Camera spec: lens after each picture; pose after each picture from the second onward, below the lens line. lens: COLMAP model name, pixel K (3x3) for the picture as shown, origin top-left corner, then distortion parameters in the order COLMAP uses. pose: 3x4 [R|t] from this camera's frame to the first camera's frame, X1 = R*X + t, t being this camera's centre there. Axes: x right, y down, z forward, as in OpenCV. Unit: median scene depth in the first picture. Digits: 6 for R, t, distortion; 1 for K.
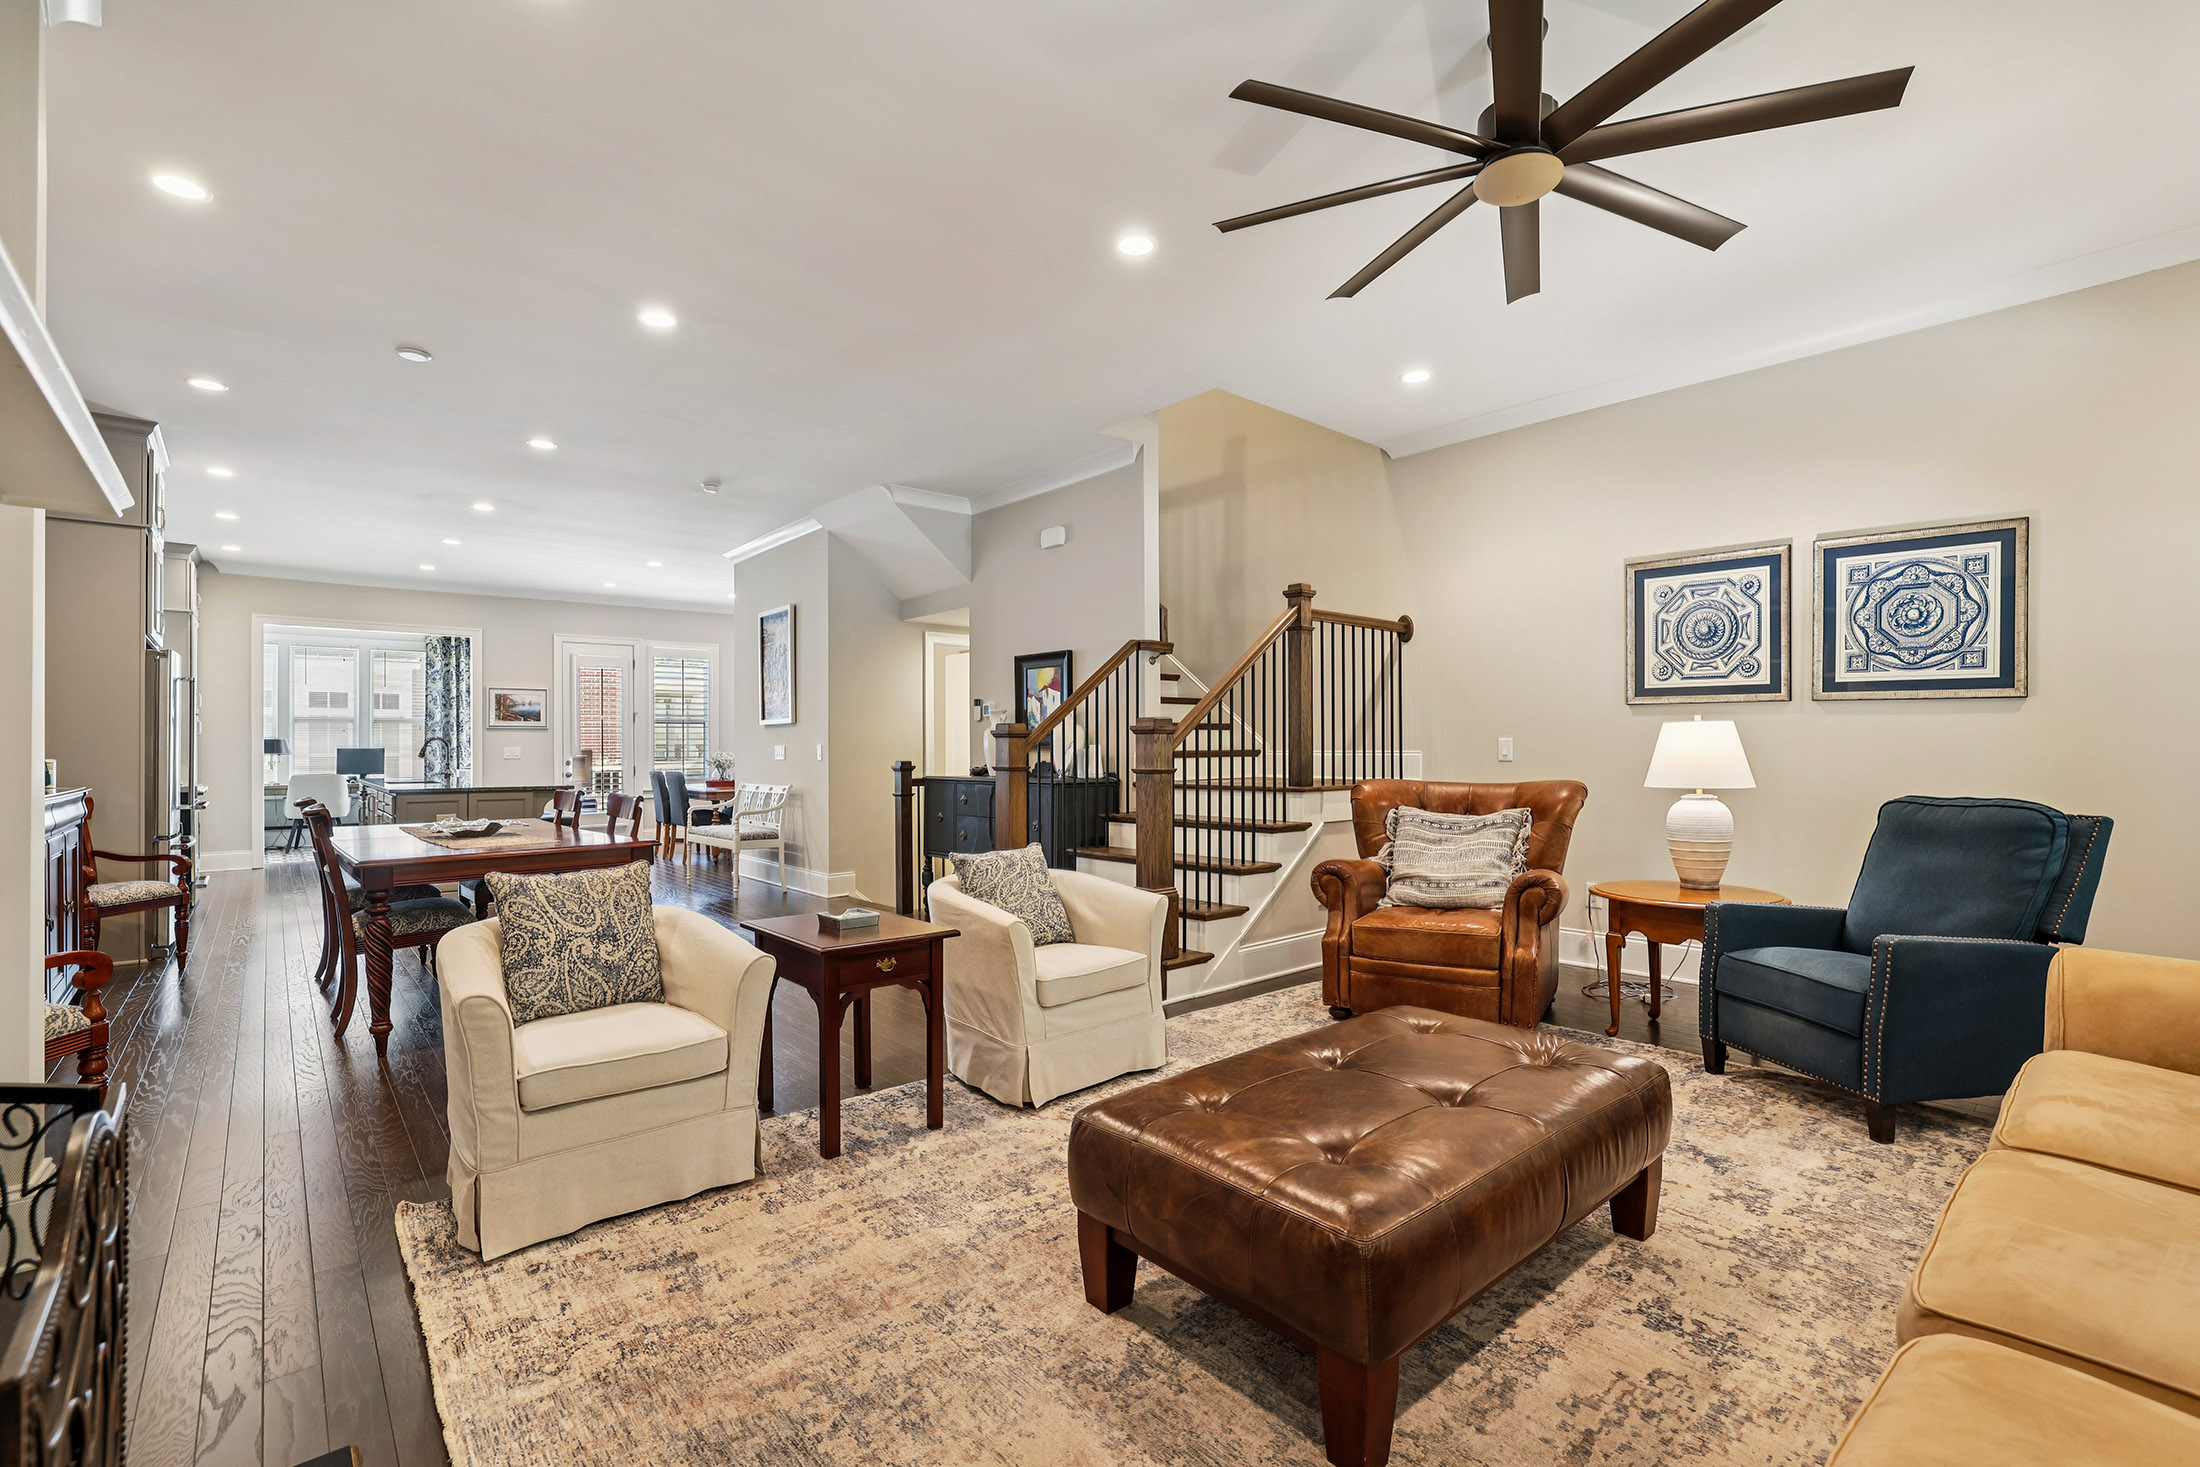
lens RADIAL K [[972.3, 0, 1092.3], [0, 972.3, 746.0], [0, 0, 1]] dist [-0.015716, 0.000042]
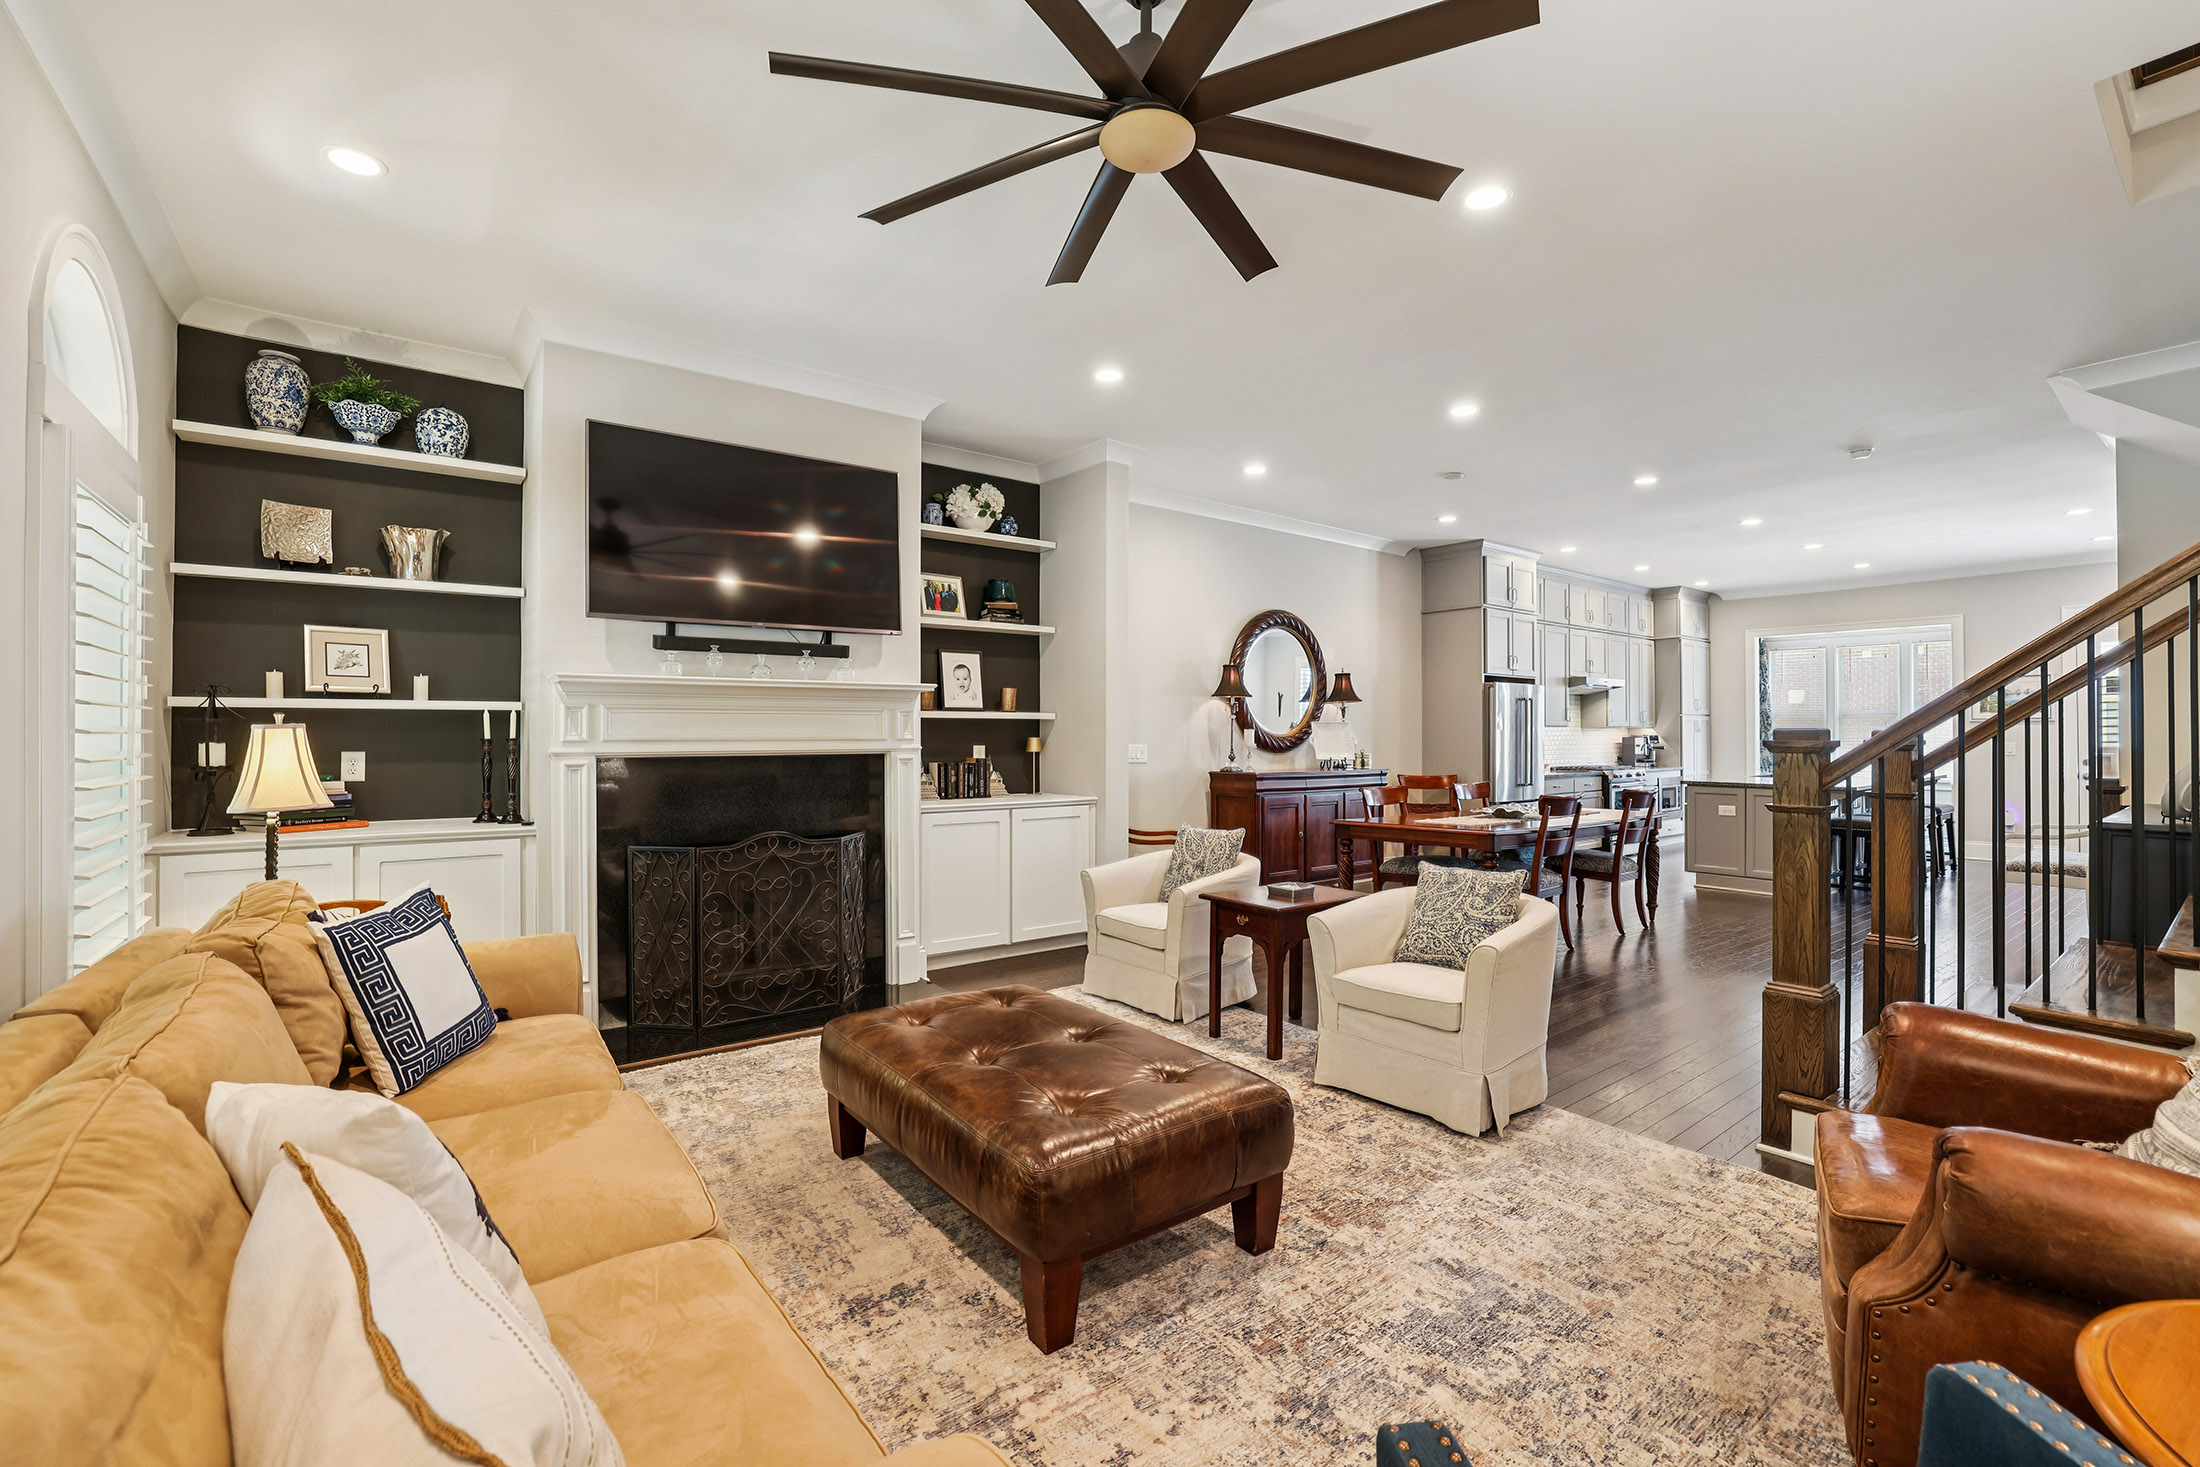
lens RADIAL K [[928.7, 0, 1100.0], [0, 928.7, 733.5], [0, 0, 1]] dist [-0.047564, 0.017525]
pose [[-0.064881, 0.003805, -0.997886, 0.363688], [0.002238, 0.999991, 0.003667, -0.014739], [0.997890, -0.001996, -0.064889, 0.287806]]
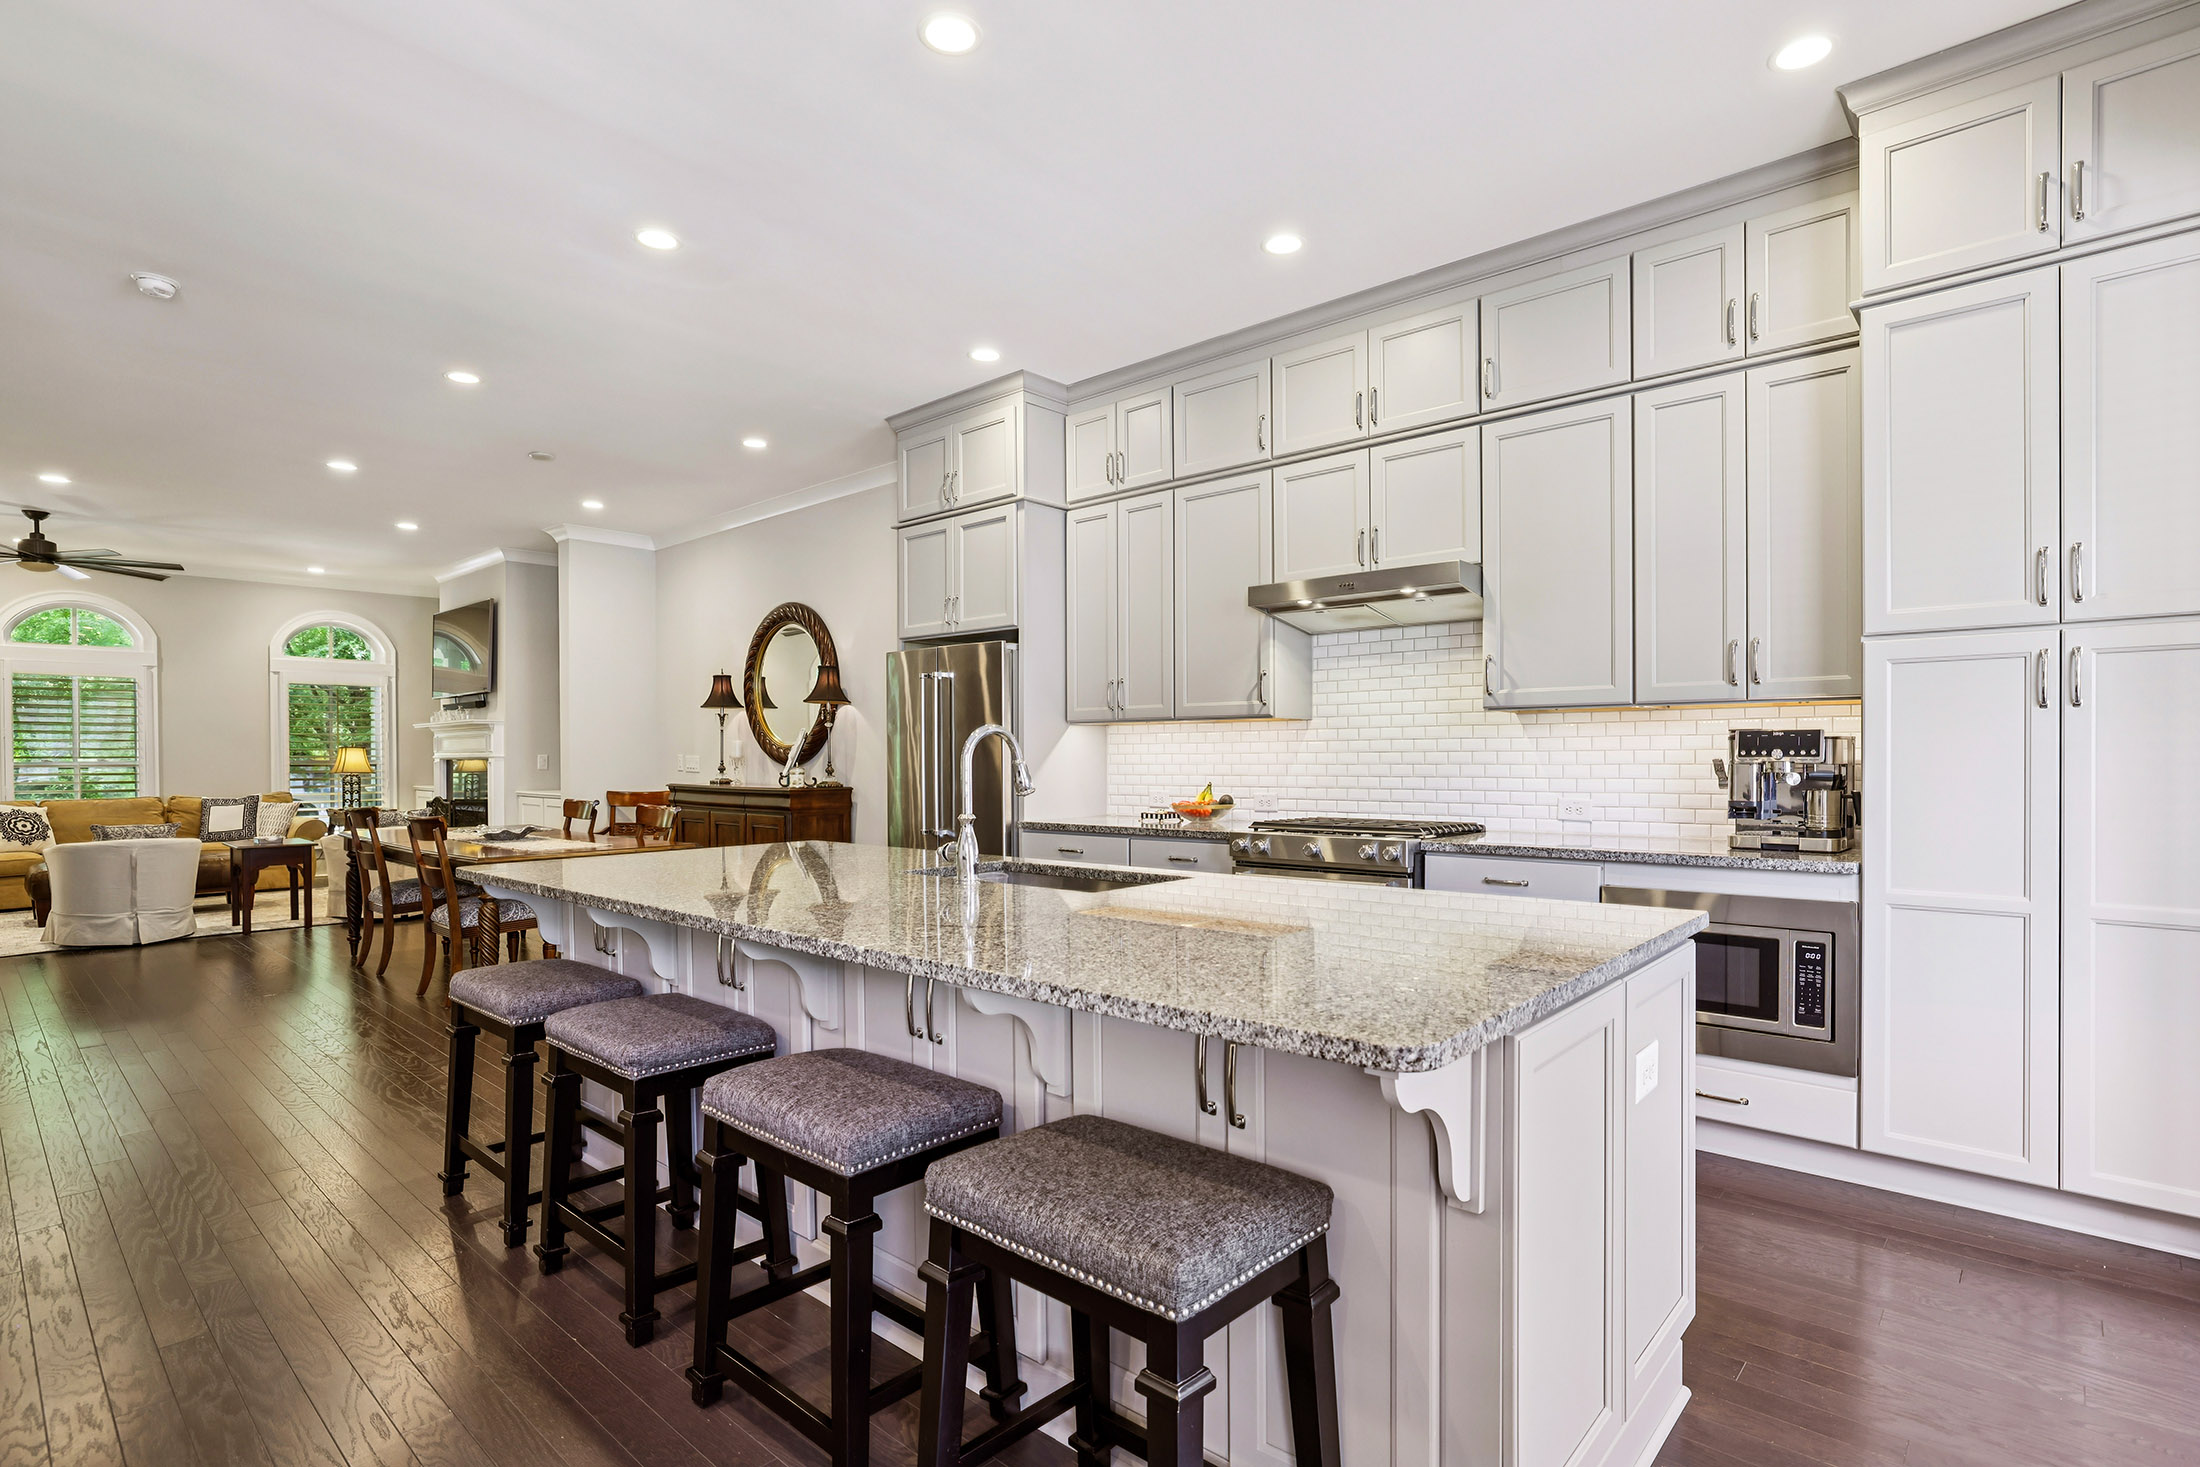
lens RADIAL K [[1092.6, 0, 1104.1], [0, 1092.6, 762.1], [0, 0, 1]] dist [-0.026494, 0.025062]
pose [[-0.993572, 0.011461, -0.112622, -0.673136], [0.010608, 0.999910, 0.008173, -0.000539], [0.112706, 0.006926, -0.993604, 1.317983]]
